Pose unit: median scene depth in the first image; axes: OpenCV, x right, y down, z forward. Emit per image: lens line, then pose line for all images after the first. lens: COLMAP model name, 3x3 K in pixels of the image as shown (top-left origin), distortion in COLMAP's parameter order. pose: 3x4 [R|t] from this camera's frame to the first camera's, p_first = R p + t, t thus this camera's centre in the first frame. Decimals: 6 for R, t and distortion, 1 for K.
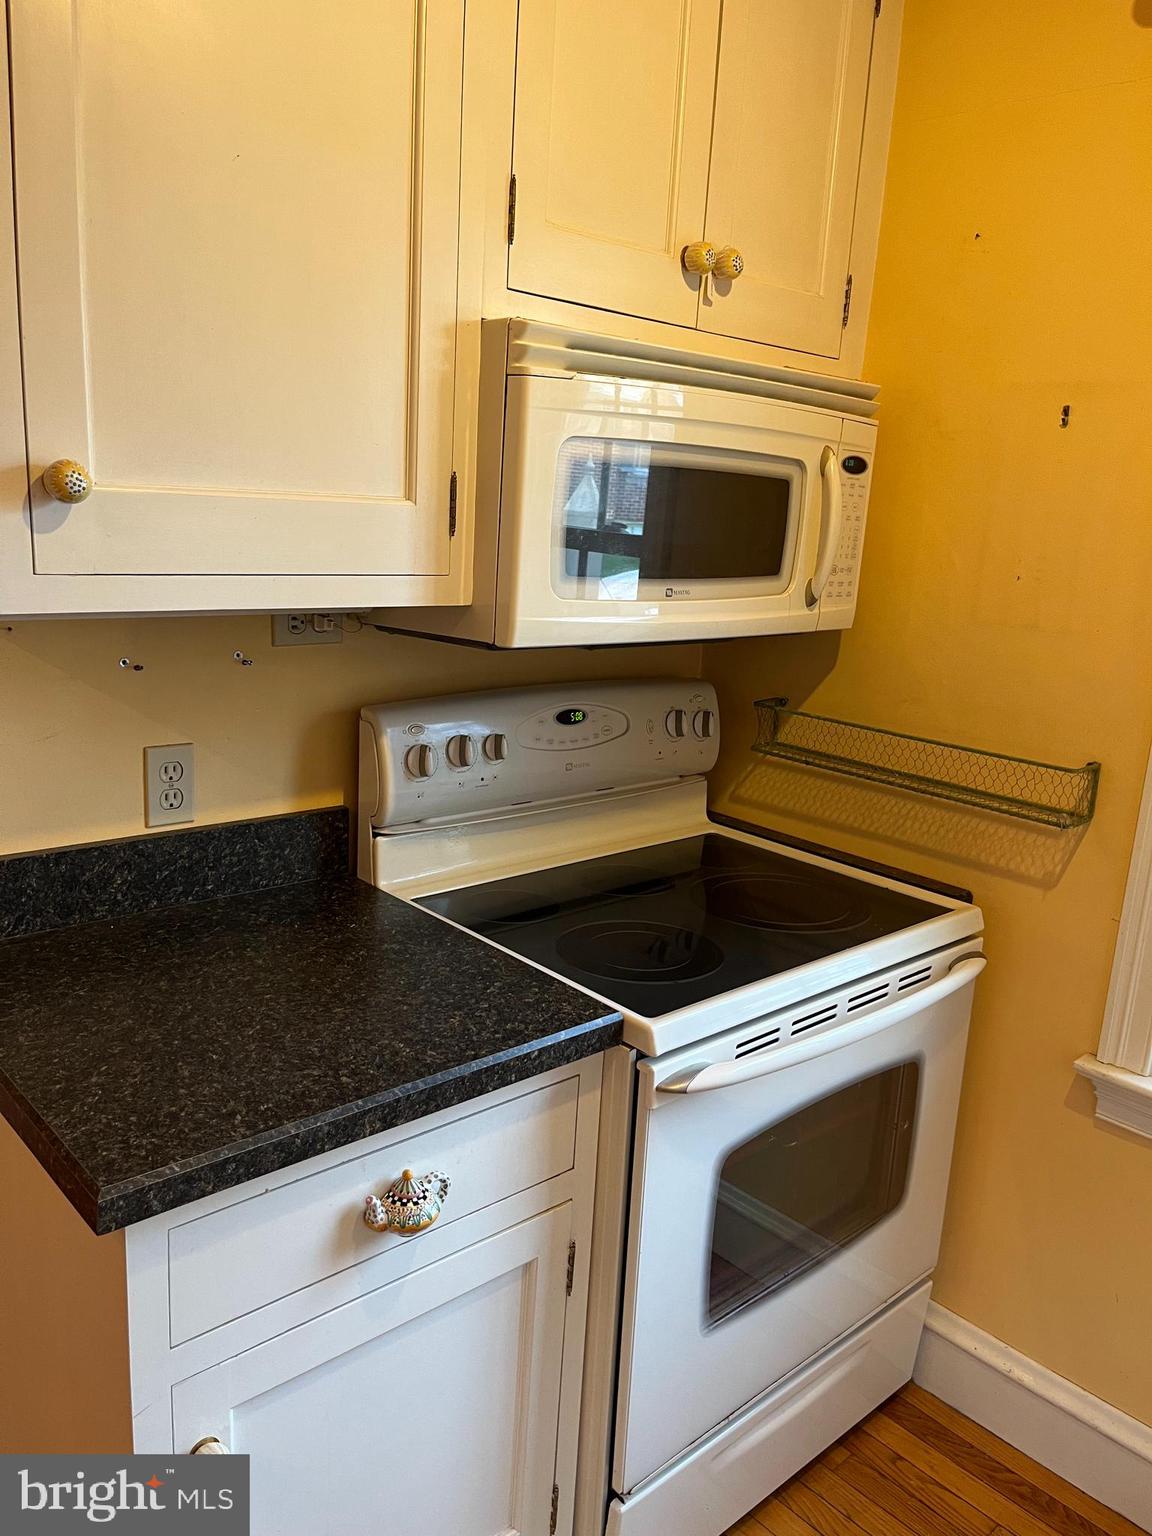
lens RADIAL K [[1166.3, 0, 576.0], [0, 1166.3, 768.0], [0, 0, 1]] dist [0.061213, -0.099367]
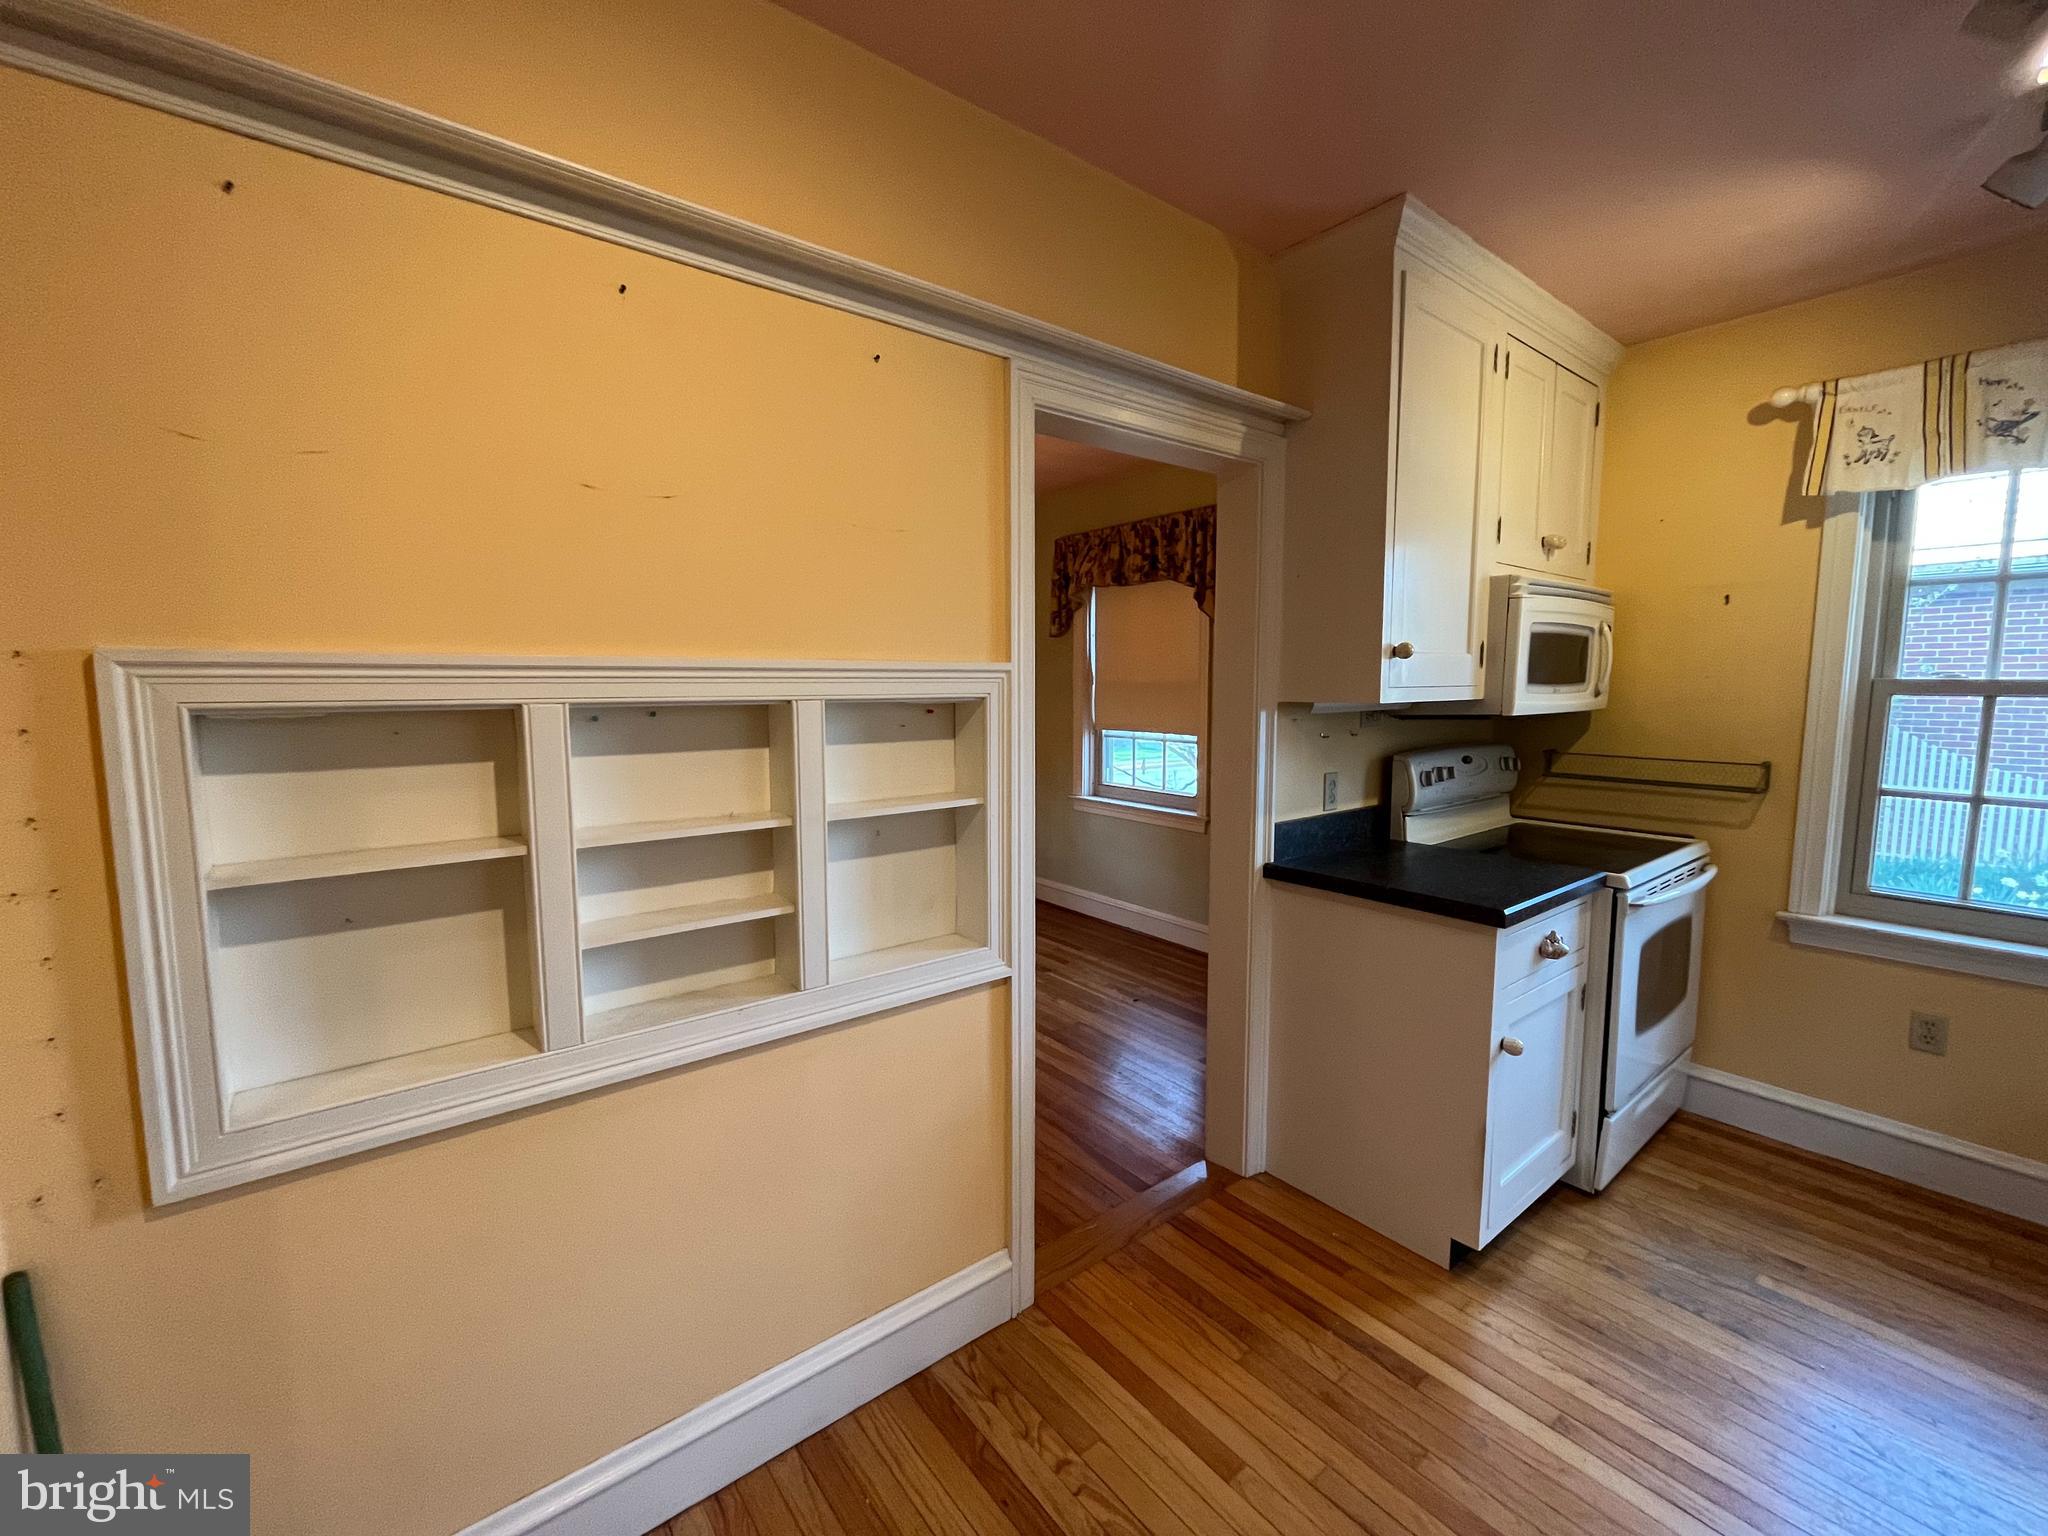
lens RADIAL K [[836.5, 0, 1024.0], [0, 836.5, 768.0], [0, 0, 1]] dist [-0.003403, 0.000031]
pose [[0.995192, -0.054931, -0.081093, -0.729274], [0.044732, 0.991443, -0.122637, 0.126024], [0.087136, 0.118420, 0.989133, -0.544991]]
